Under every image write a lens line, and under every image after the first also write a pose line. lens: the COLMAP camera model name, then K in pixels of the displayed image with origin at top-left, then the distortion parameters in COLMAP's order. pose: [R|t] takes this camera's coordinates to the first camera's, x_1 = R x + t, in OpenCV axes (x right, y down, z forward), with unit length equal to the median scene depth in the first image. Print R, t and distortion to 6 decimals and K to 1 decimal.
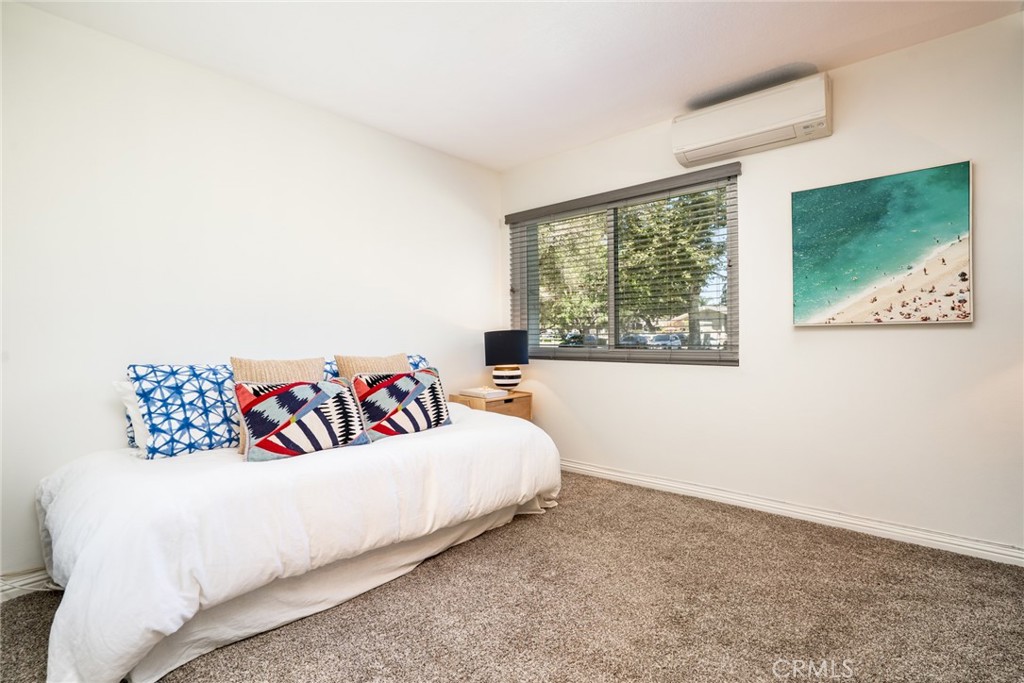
lens RADIAL K [[483.0, 0, 510.9], [0, 483.0, 338.8], [0, 0, 1]] dist [-0.063984, 0.031034]
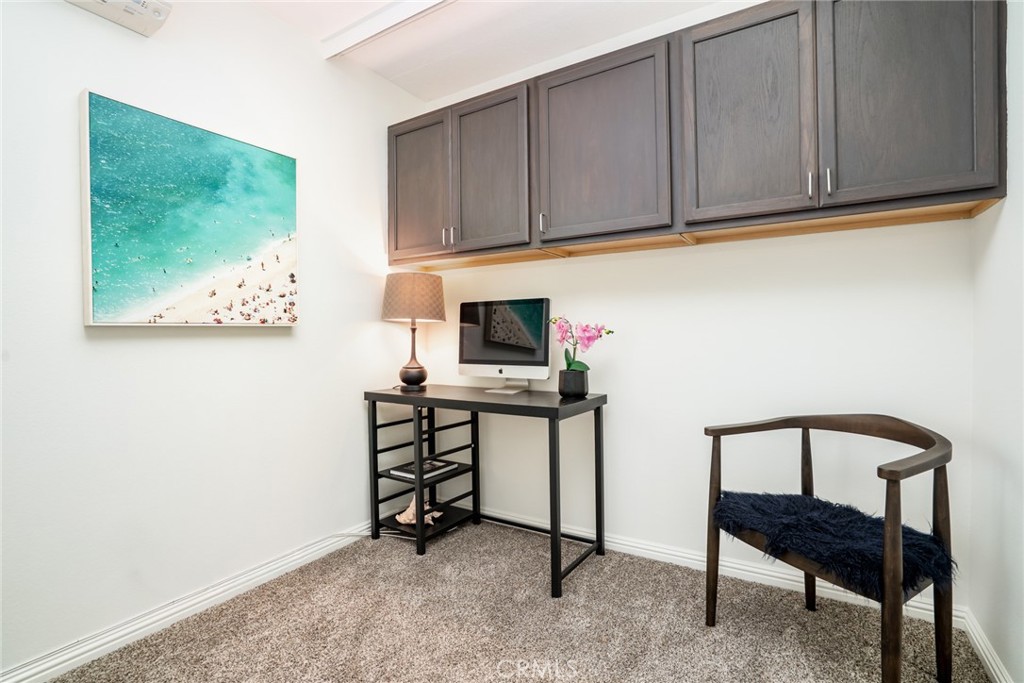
lens RADIAL K [[483.0, 0, 510.9], [0, 483.0, 338.8], [0, 0, 1]] dist [-0.063984, 0.031034]
pose [[-0.184878, -0.004031, 0.982753, -0.061238], [0.011867, 0.999910, 0.006334, -0.009967], [-0.982690, 0.012833, -0.184814, 0.701872]]
